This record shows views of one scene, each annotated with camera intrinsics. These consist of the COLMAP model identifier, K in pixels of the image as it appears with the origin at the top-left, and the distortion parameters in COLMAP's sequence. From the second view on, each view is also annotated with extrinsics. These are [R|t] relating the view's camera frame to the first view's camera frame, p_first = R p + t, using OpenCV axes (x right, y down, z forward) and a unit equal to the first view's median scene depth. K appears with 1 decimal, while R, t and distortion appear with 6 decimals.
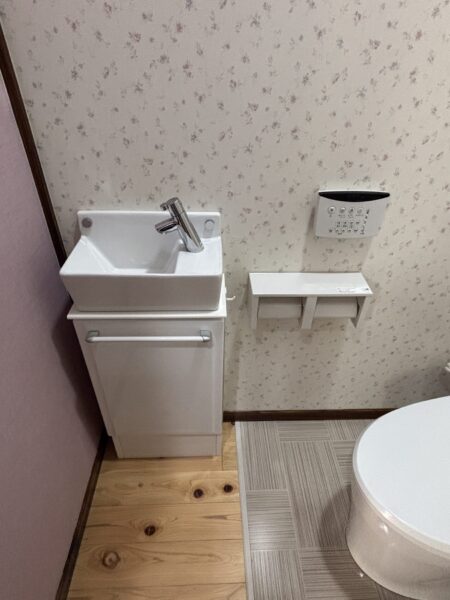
lens RADIAL K [[350.1, 0, 230.0], [0, 350.1, 295.3], [0, 0, 1]] dist [0.031666, -0.023893]
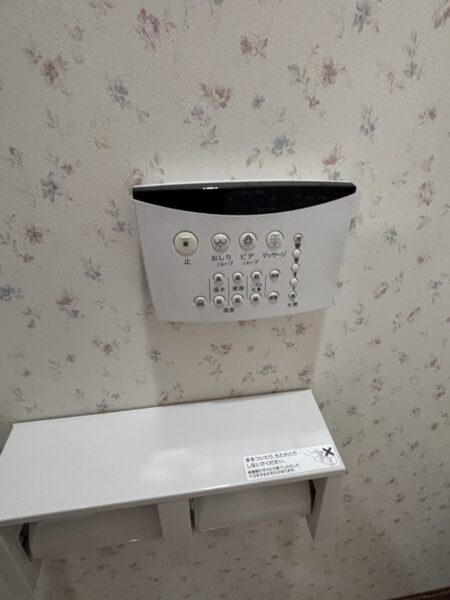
lens RADIAL K [[350.1, 0, 230.0], [0, 350.1, 295.3], [0, 0, 1]] dist [0.031666, -0.023893]
pose [[0.994089, -0.073361, 0.080036, 0.276102], [0.082999, 0.988726, -0.124629, -0.141165], [-0.069990, 0.130535, 0.988970, 0.634855]]
